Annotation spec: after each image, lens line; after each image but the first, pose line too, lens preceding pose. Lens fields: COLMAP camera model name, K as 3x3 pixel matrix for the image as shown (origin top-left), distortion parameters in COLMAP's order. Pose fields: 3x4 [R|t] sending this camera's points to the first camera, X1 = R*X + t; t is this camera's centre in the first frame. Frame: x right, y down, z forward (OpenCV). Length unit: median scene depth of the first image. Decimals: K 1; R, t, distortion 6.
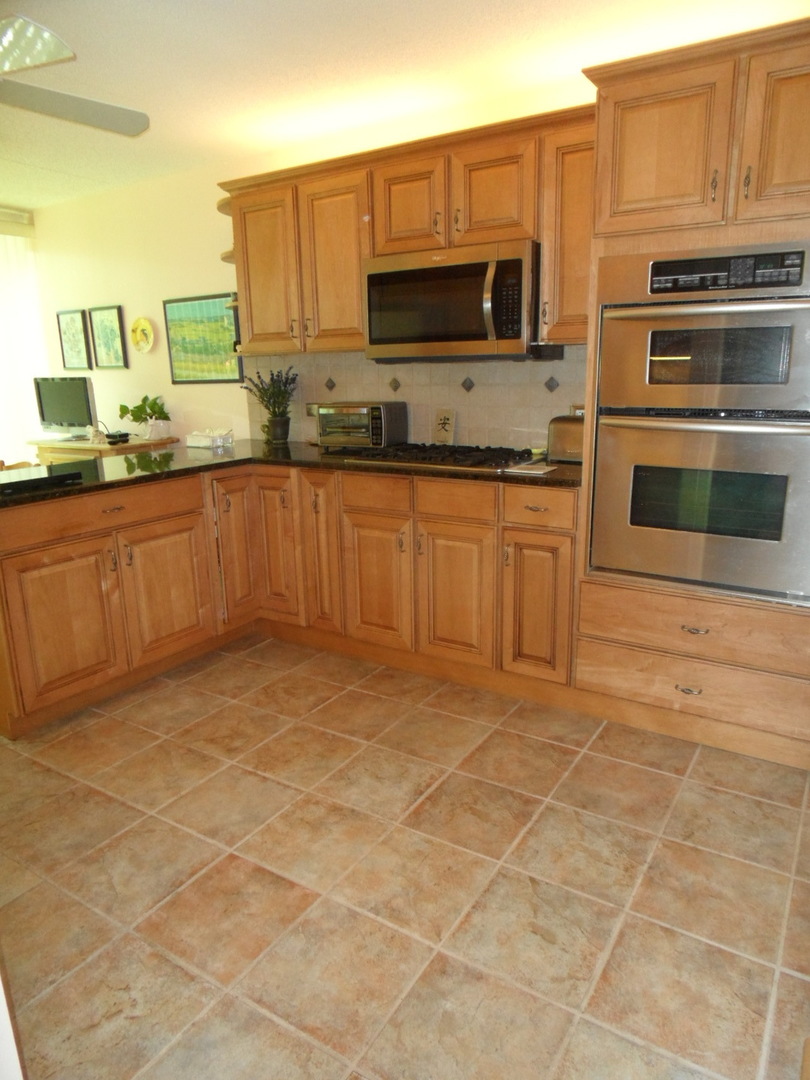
lens RADIAL K [[711.2, 0, 419.2], [0, 711.2, 522.5], [0, 0, 1]] dist [-0.002906, 0.000354]
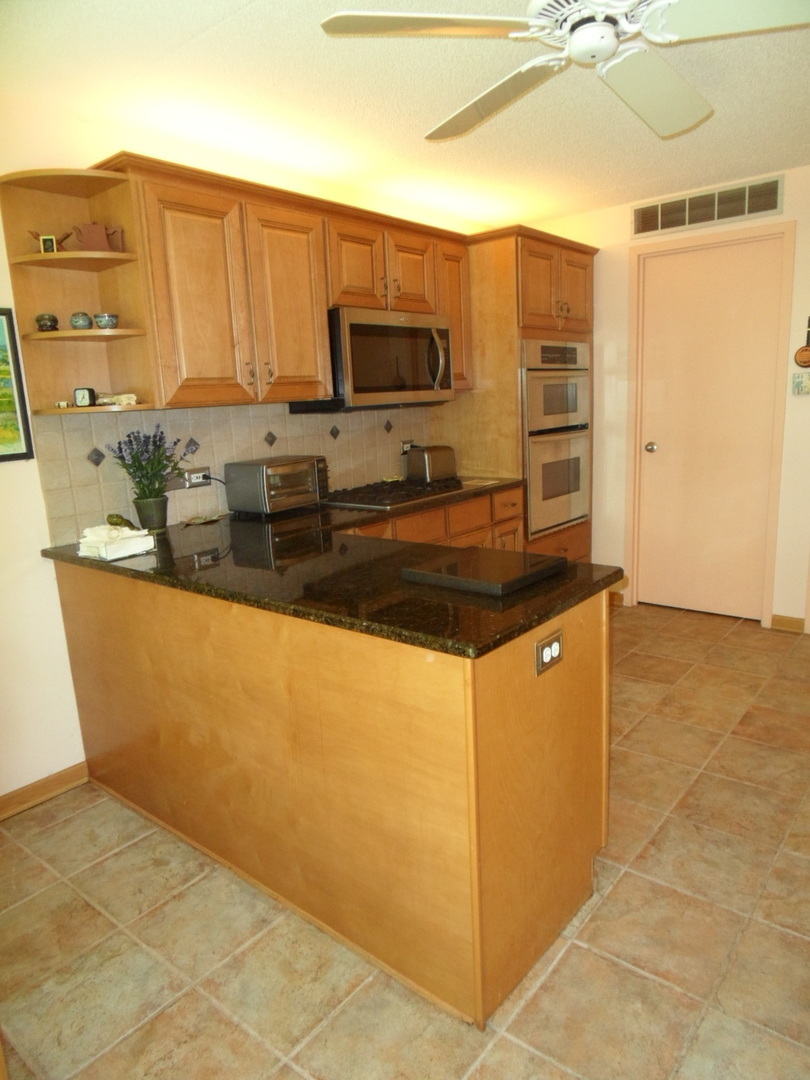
lens RADIAL K [[679.4, 0, 406.5], [0, 679.4, 534.9], [0, 0, 1]] dist [-0.014357, -0.003043]
pose [[0.162115, -0.188700, 0.968561, -1.110450], [0.257831, 0.955548, 0.143009, -0.195408], [-0.952493, 0.226541, 0.203561, 0.858592]]
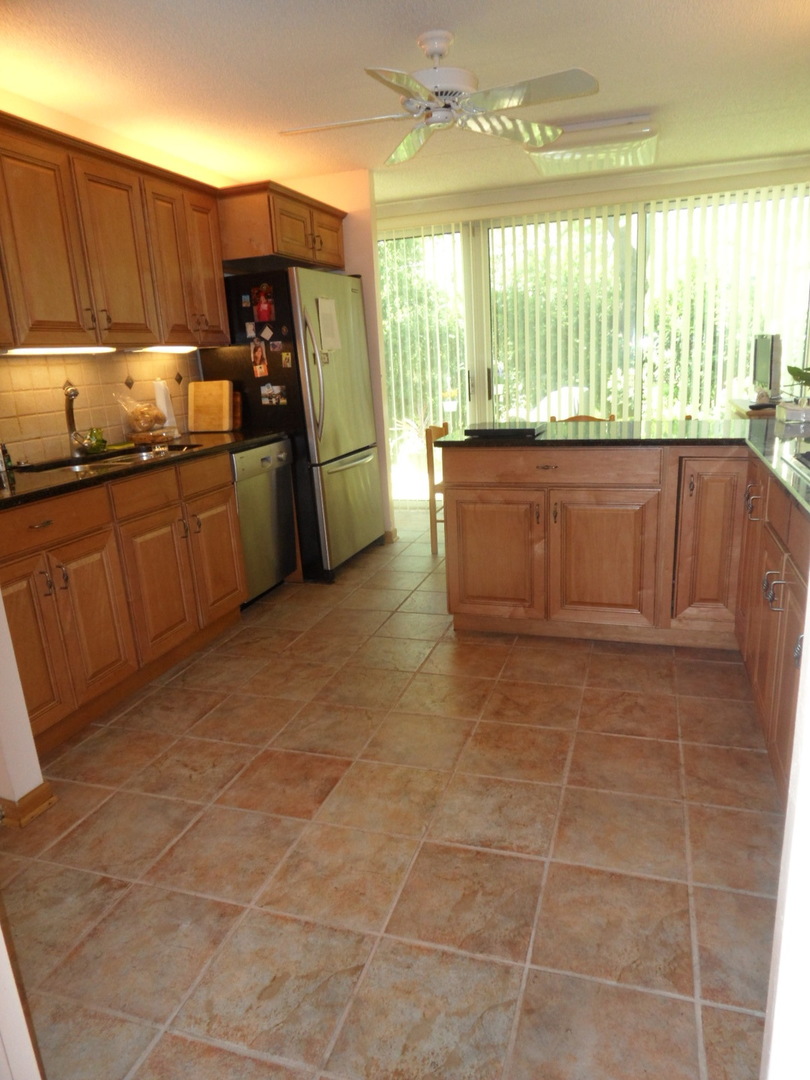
lens RADIAL K [[717.0, 0, 424.0], [0, 717.0, 535.0], [0, 0, 1]] dist [0.017950, -0.037253]
pose [[0.242244, 0.236665, -0.940908, 0.545627], [-0.158809, 0.966385, 0.202187, -0.106313], [0.957130, 0.100447, 0.271685, 0.514186]]
